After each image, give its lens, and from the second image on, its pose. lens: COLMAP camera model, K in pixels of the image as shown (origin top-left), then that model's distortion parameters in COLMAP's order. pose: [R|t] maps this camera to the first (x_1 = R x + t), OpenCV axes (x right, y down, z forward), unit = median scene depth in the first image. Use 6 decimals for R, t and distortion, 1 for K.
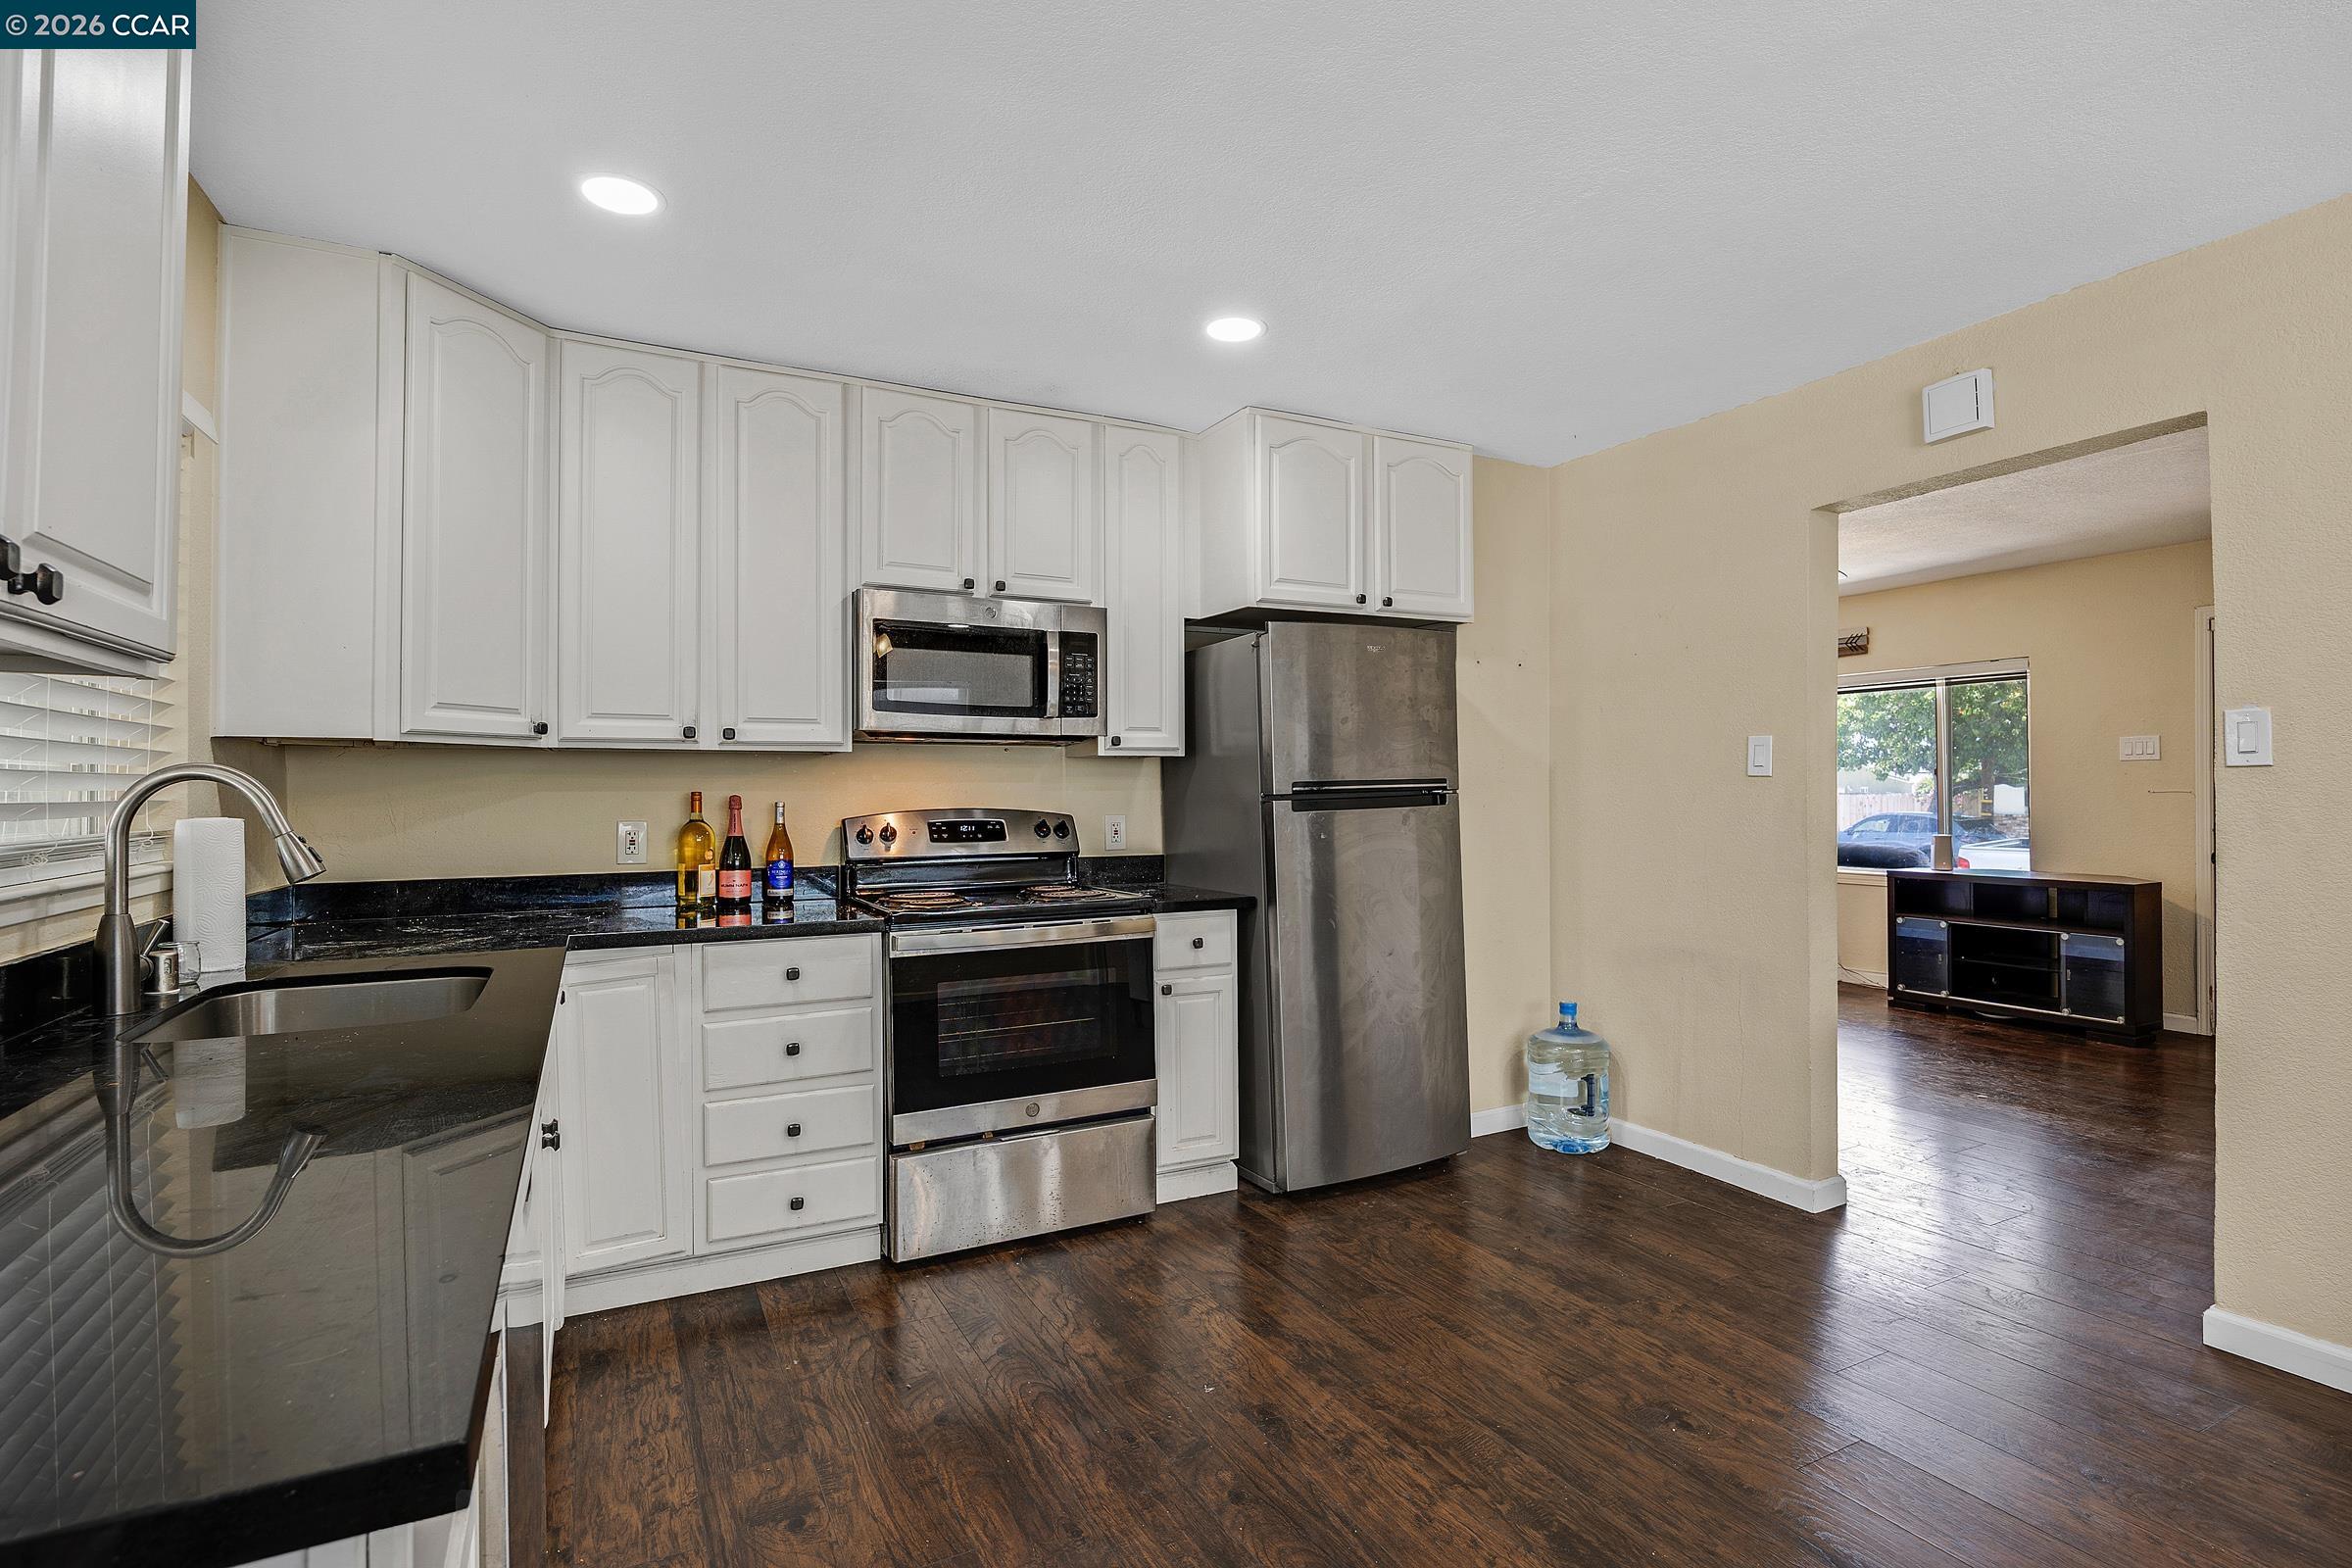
lens RADIAL K [[1133.5, 0, 1176.0], [0, 1133.5, 784.0], [0, 0, 1]] dist [-0.004379, -0.000777]
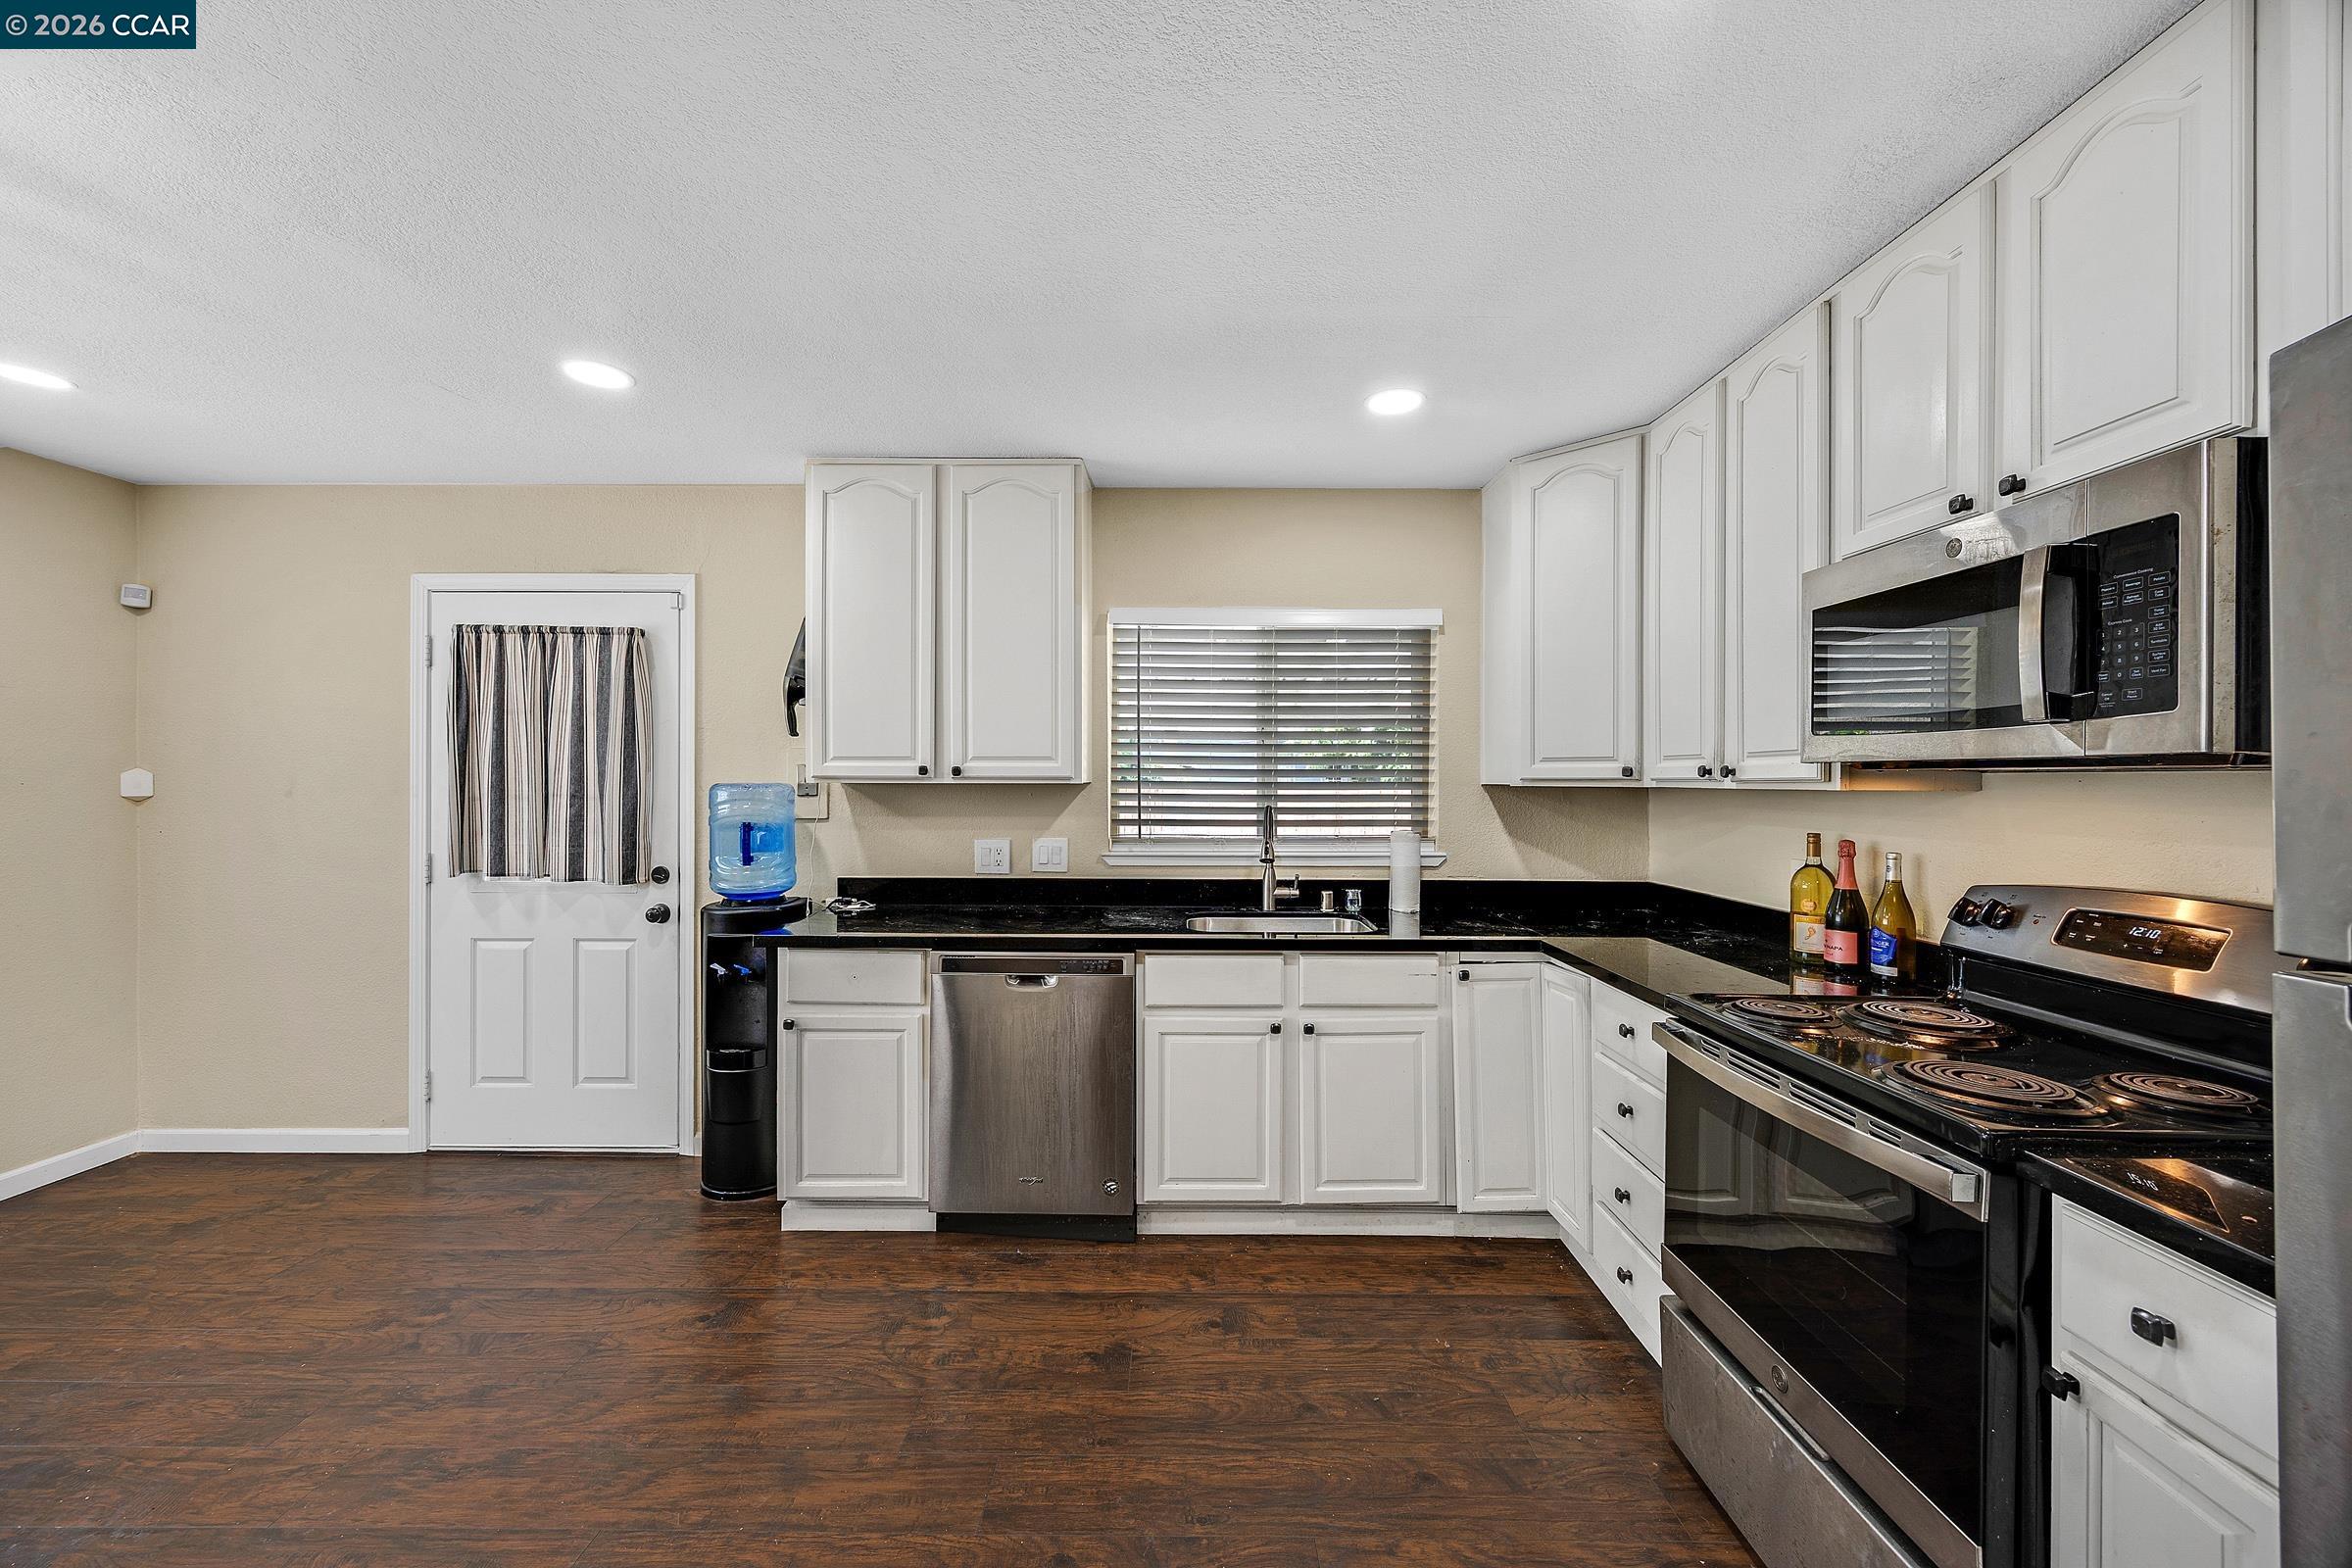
lens RADIAL K [[896.4, 0, 1183.5], [0, 896.4, 782.9], [0, 0, 1]] dist [-0.000228, 0.000218]
pose [[-0.459229, 0.003788, -0.888310, 0.427611], [0.004146, 0.999989, 0.002120, -0.036230], [0.888308, -0.002710, -0.459239, 0.884178]]
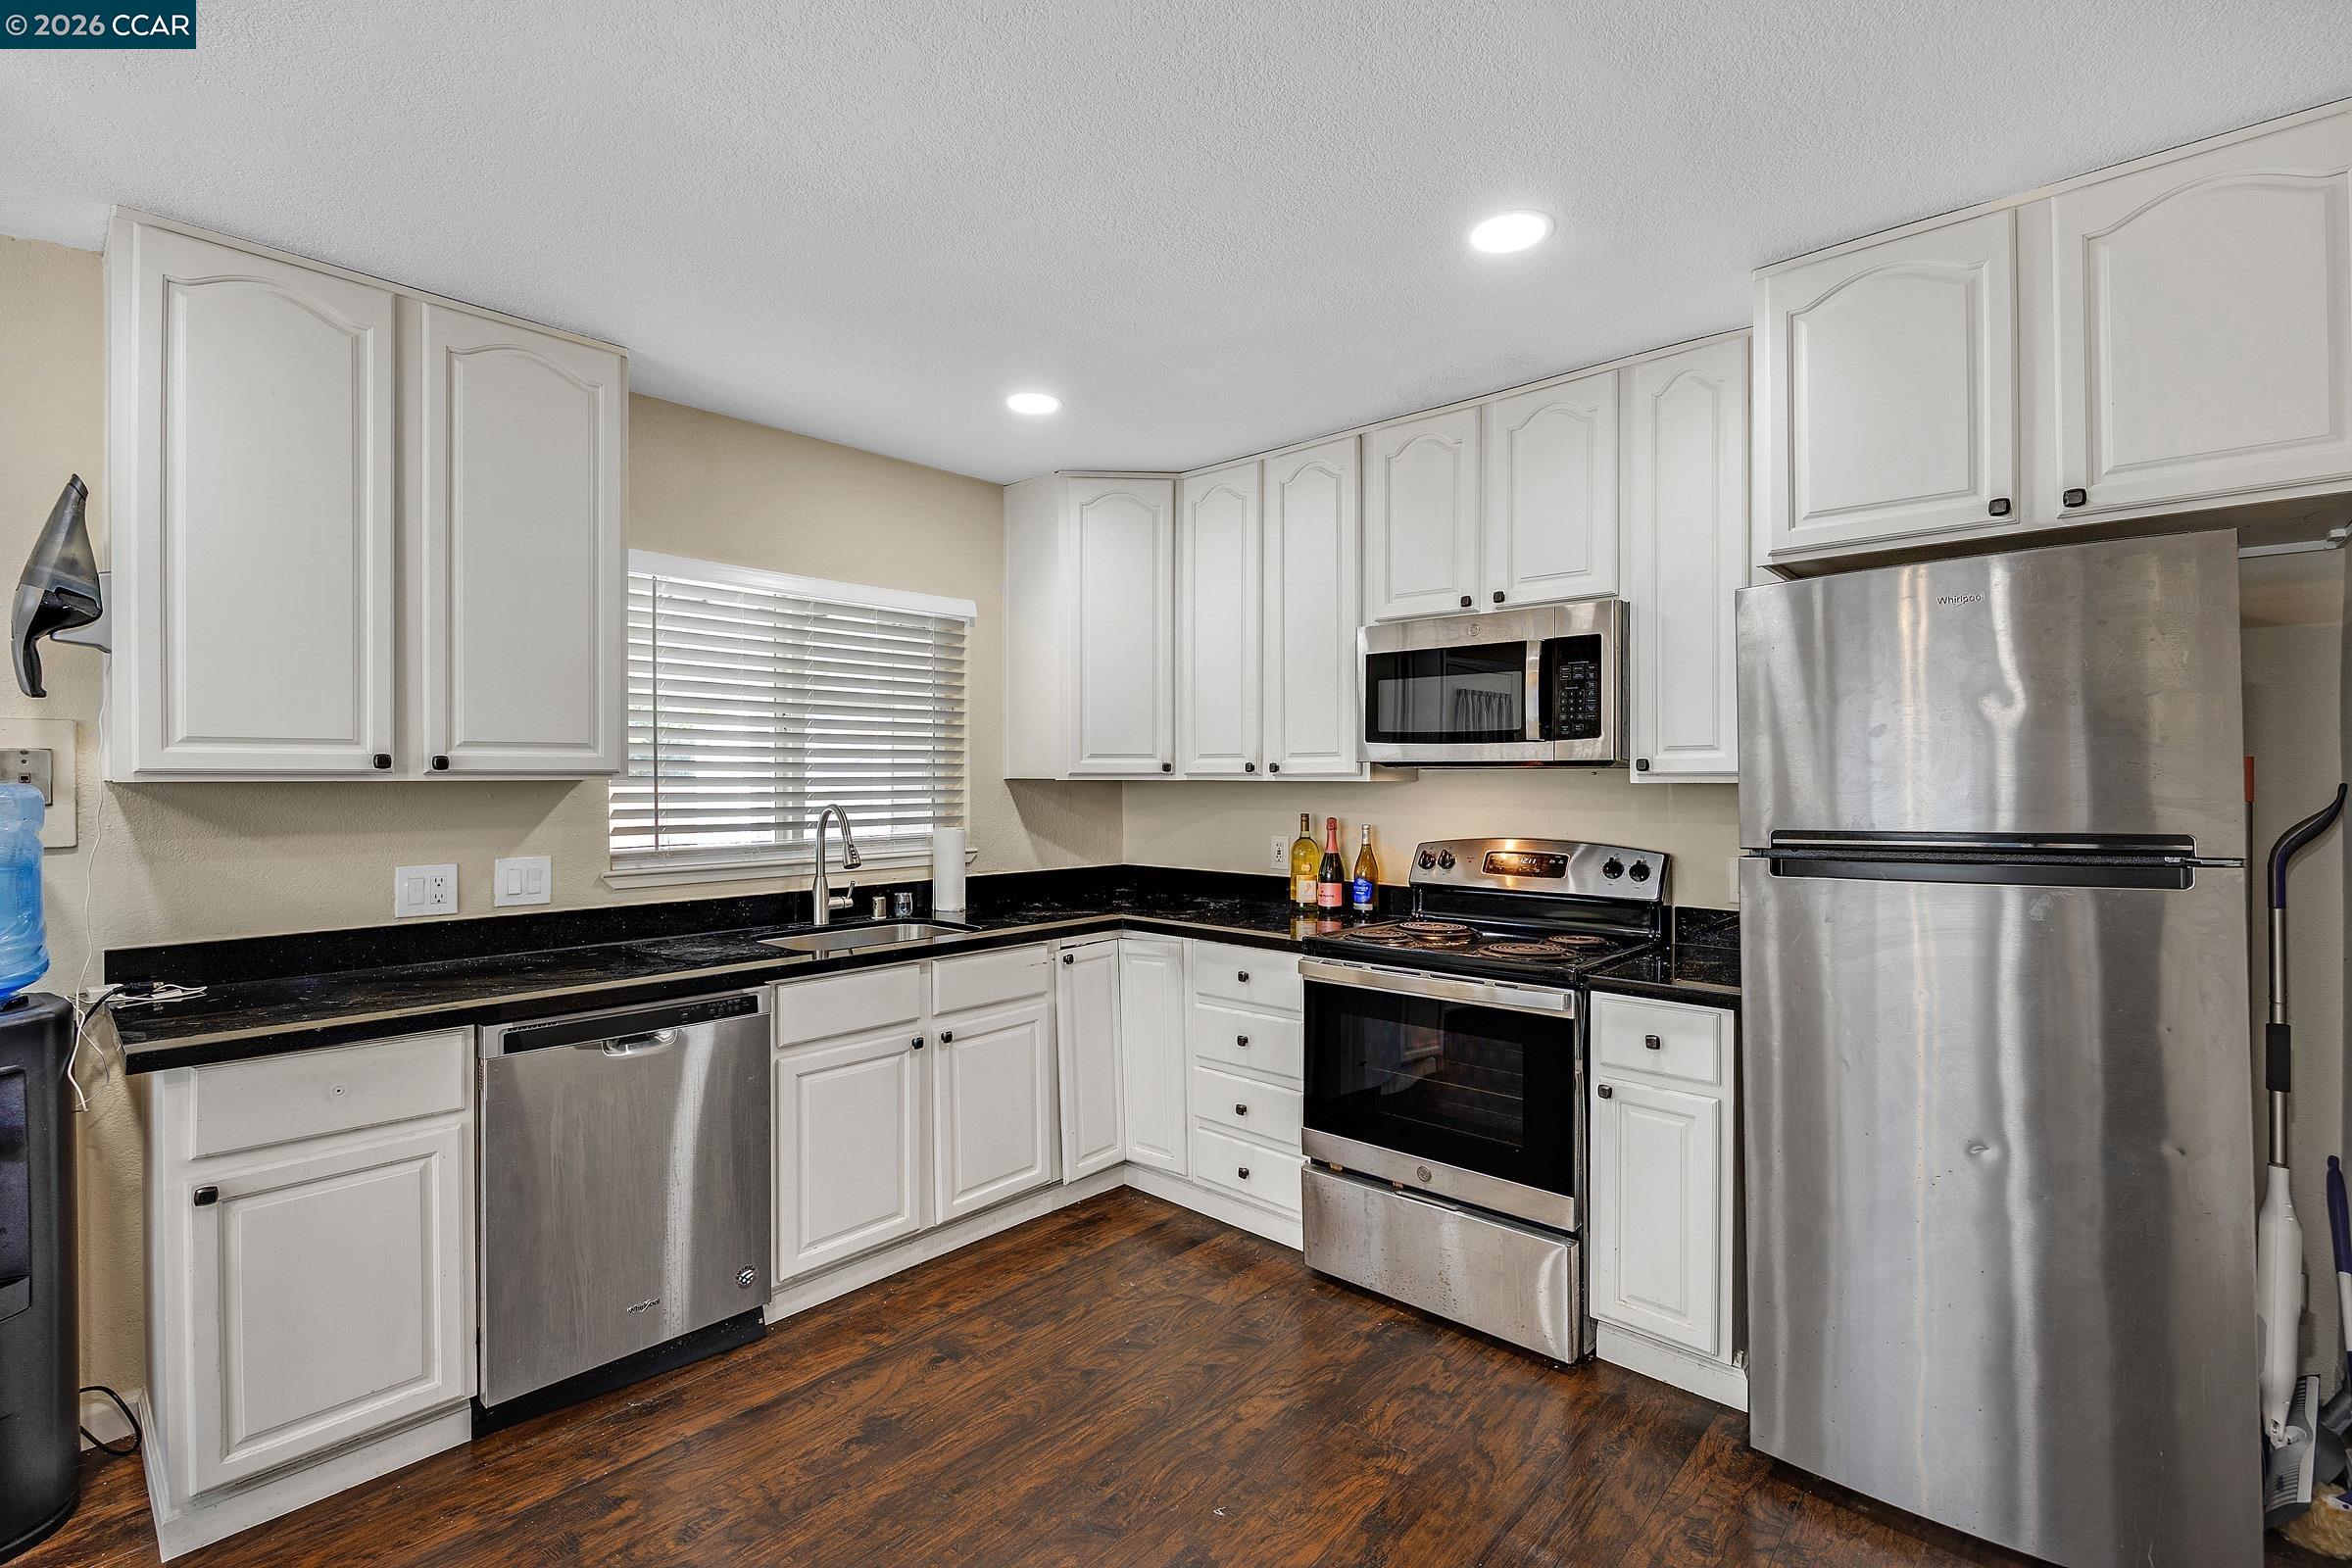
lens RADIAL K [[1049.9, 0, 1176.0], [0, 1049.9, 784.0], [0, 0, 1]] dist [-0.001497, -0.000322]
pose [[0.349632, 0.009937, -0.936834, 0.565837], [0.005097, 0.999909, 0.012508, -0.039008], [0.936873, -0.009148, 0.349550, 0.486223]]
